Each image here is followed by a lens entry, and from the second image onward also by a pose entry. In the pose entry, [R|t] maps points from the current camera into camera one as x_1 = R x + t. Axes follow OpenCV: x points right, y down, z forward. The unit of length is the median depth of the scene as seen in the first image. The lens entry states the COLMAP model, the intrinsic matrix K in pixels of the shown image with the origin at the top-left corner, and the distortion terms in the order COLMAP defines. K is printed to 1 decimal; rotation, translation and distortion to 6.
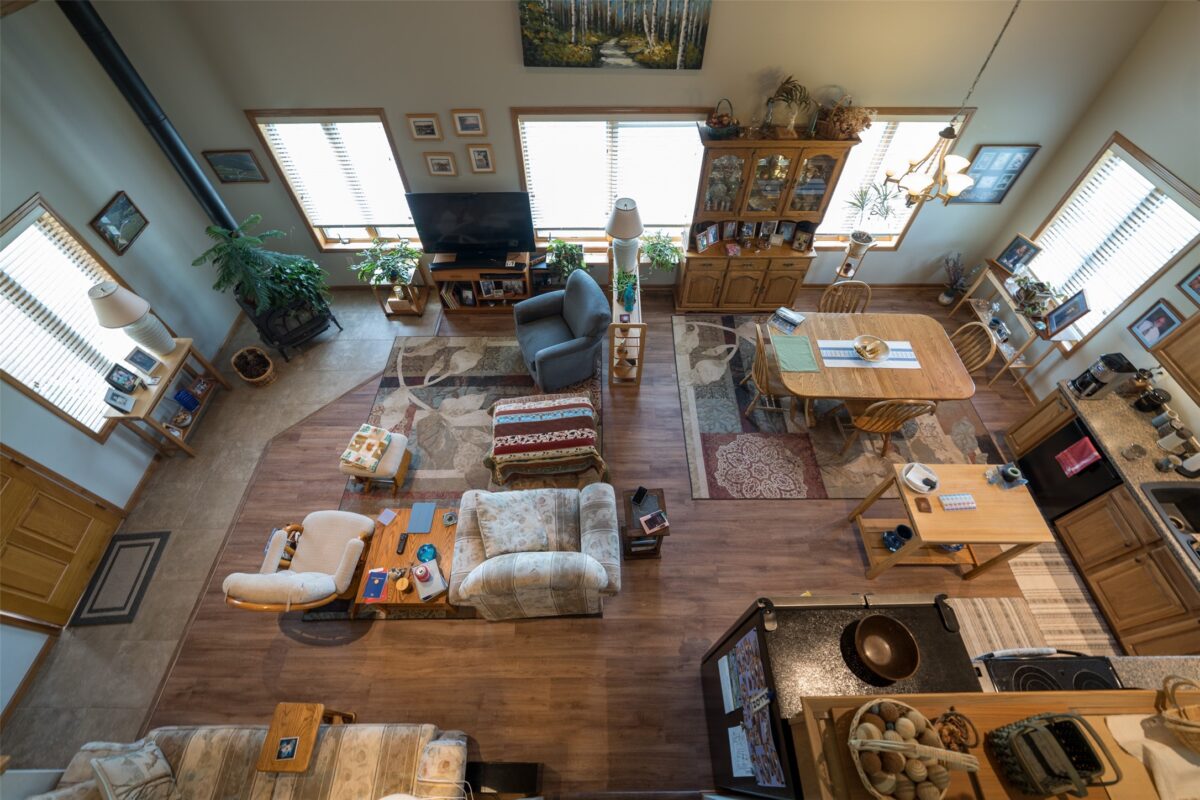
lens RADIAL K [[493.7, 0, 599.8], [0, 493.7, 397.7], [0, 0, 1]] dist [-0.004348, -0.004388]
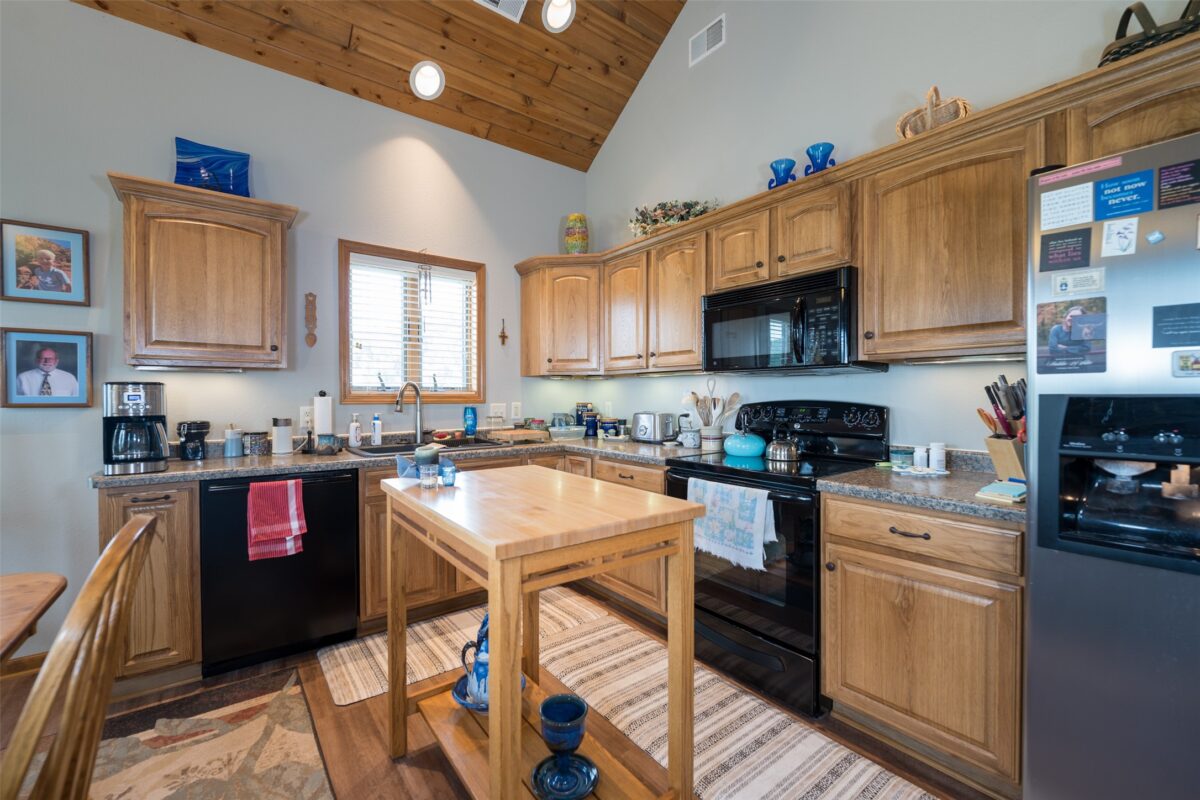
lens RADIAL K [[493.7, 0, 599.8], [0, 493.7, 397.7], [0, 0, 1]] dist [-0.004348, -0.004388]
pose [[-0.605036, -0.003523, 0.796190, 0.314144], [0.639830, 0.593005, 0.488839, 0.000044], [-0.473867, 0.805191, -0.356535, 0.875185]]
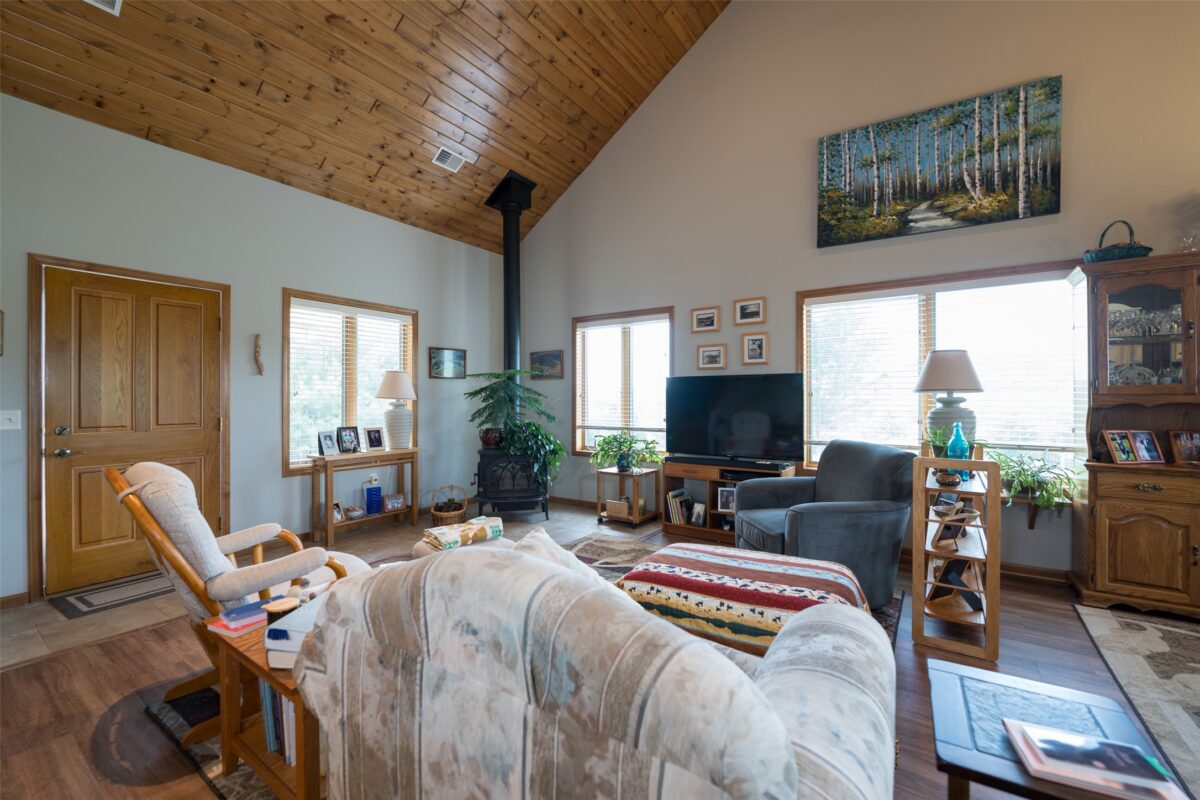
lens RADIAL K [[489.7, 0, 598.8], [0, 489.7, 399.1], [0, 0, 1]] dist [-0.004821, -0.003918]
pose [[0.818524, -0.000366, -0.574472, 0.049969], [-0.461340, 0.595469, -0.657710, 0.349066], [0.342321, 0.803378, 0.487237, 0.616963]]
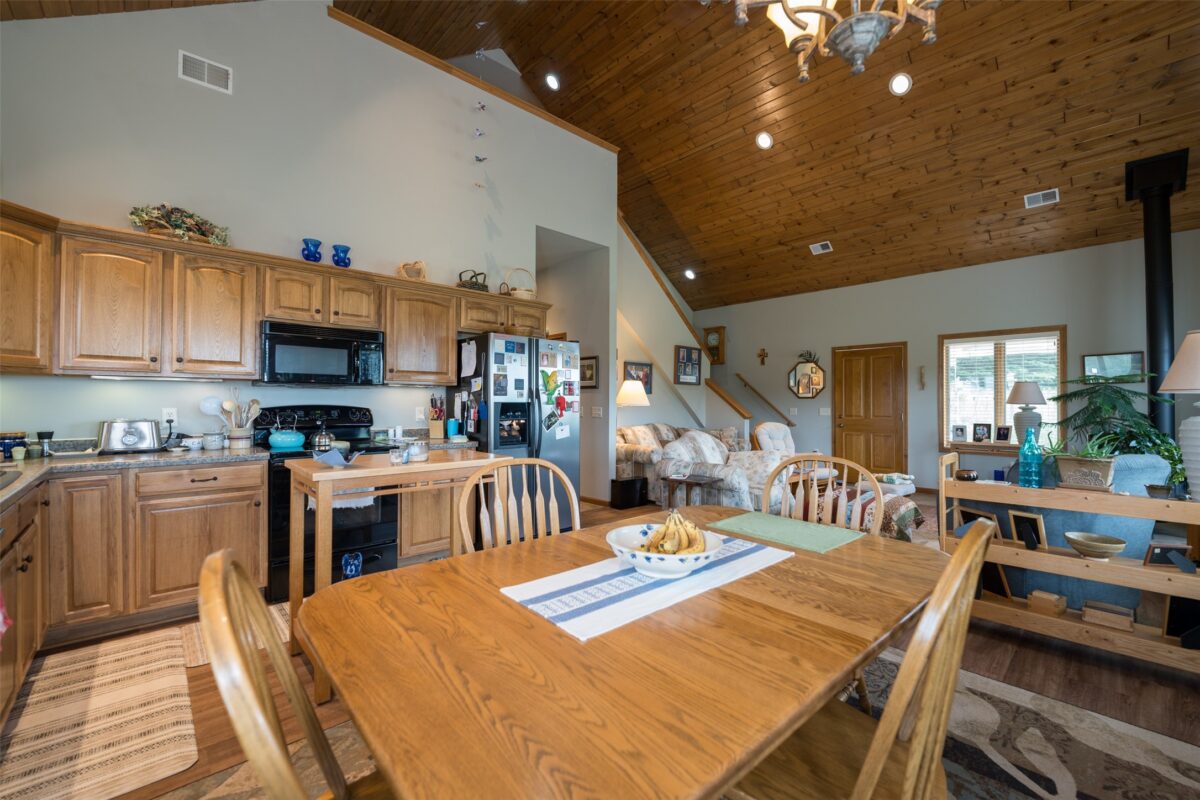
lens RADIAL K [[493.7, 0, 599.8], [0, 493.7, 397.7], [0, 0, 1]] dist [-0.004348, -0.004388]
pose [[-0.735962, -0.010118, -0.676948, 0.850639], [-0.545256, 0.601560, 0.583799, -0.336354], [0.401318, 0.798763, -0.448242, 1.127668]]
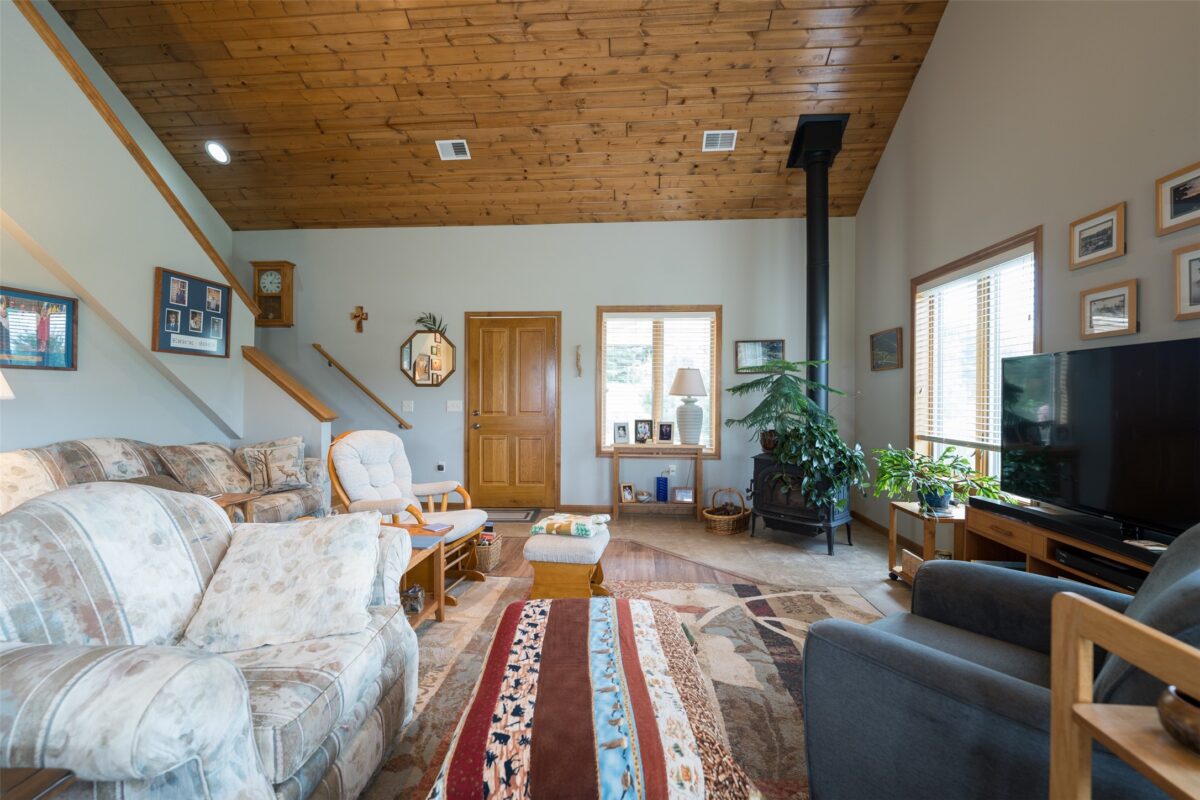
lens RADIAL K [[497.2, 0, 598.3], [0, 497.2, 398.3], [0, 0, 1]] dist [-0.002215, -0.005434]
pose [[-0.083549, 0.005646, -0.996488, 0.211133], [-0.803298, 0.591366, 0.070702, -0.082435], [0.589688, 0.806384, -0.044873, 0.937073]]
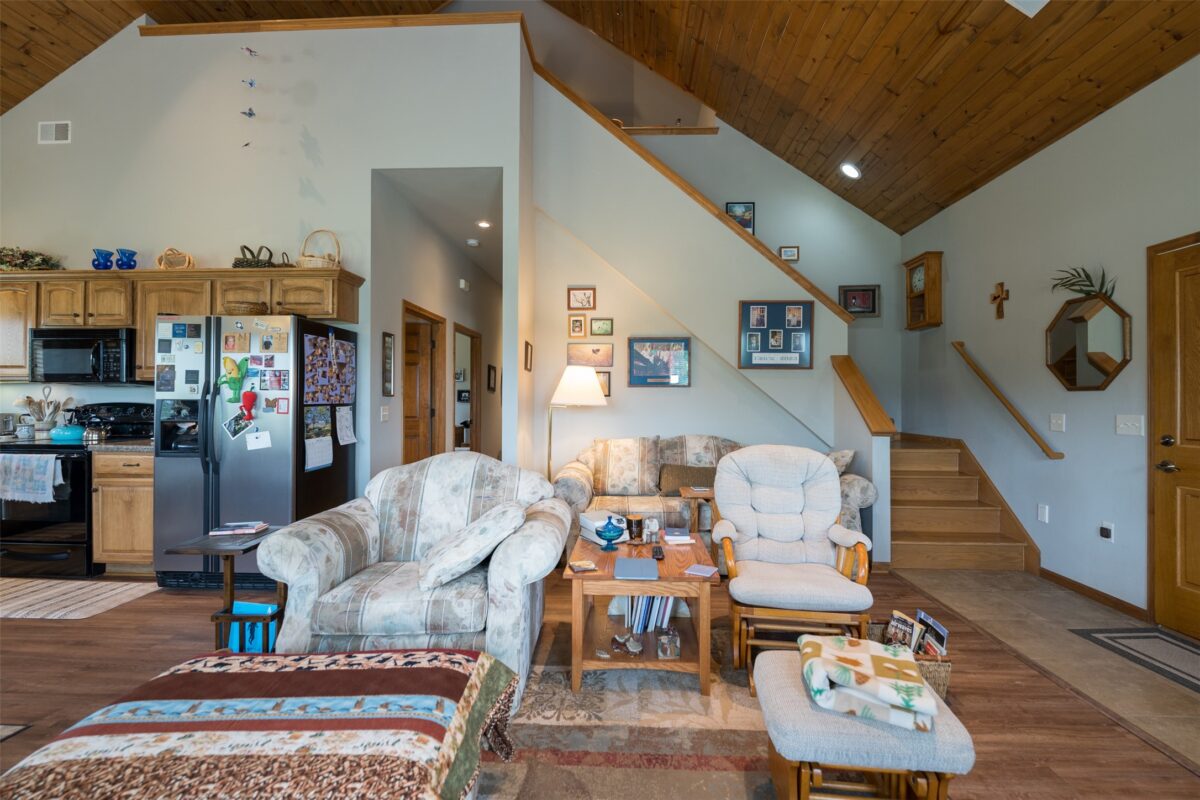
lens RADIAL K [[511.4, 0, 613.6], [0, 511.4, 398.2], [0, 0, 1]] dist [-0.012030, -0.000070]
pose [[-0.999086, -0.004214, 0.042536, -0.330034], [0.031425, 0.602170, 0.797749, -0.289127], [-0.028976, 0.798357, -0.601487, 1.090786]]
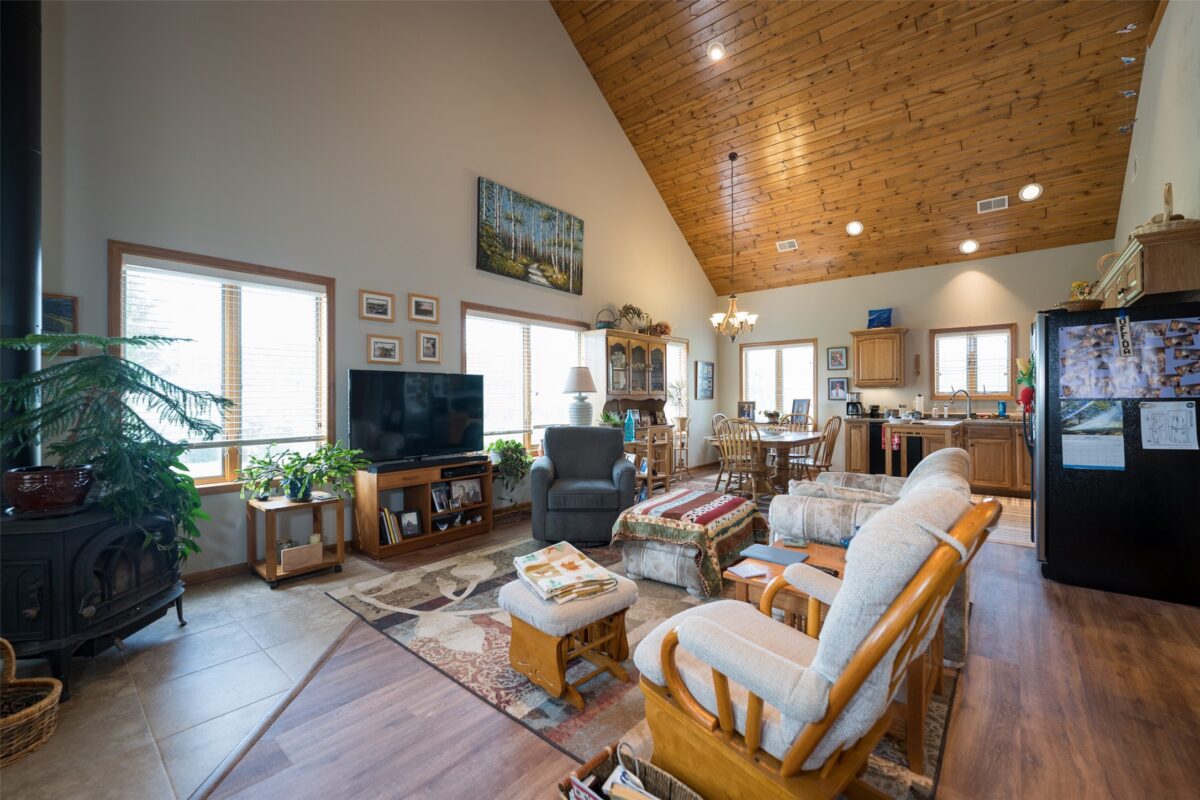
lens RADIAL K [[489.7, 0, 598.8], [0, 489.7, 399.1], [0, 0, 1]] dist [-0.004821, -0.003918]
pose [[0.652303, -0.003576, 0.757950, -0.838578], [0.610733, 0.594716, -0.522799, 0.281991], [-0.448895, 0.803928, 0.390119, 0.669935]]
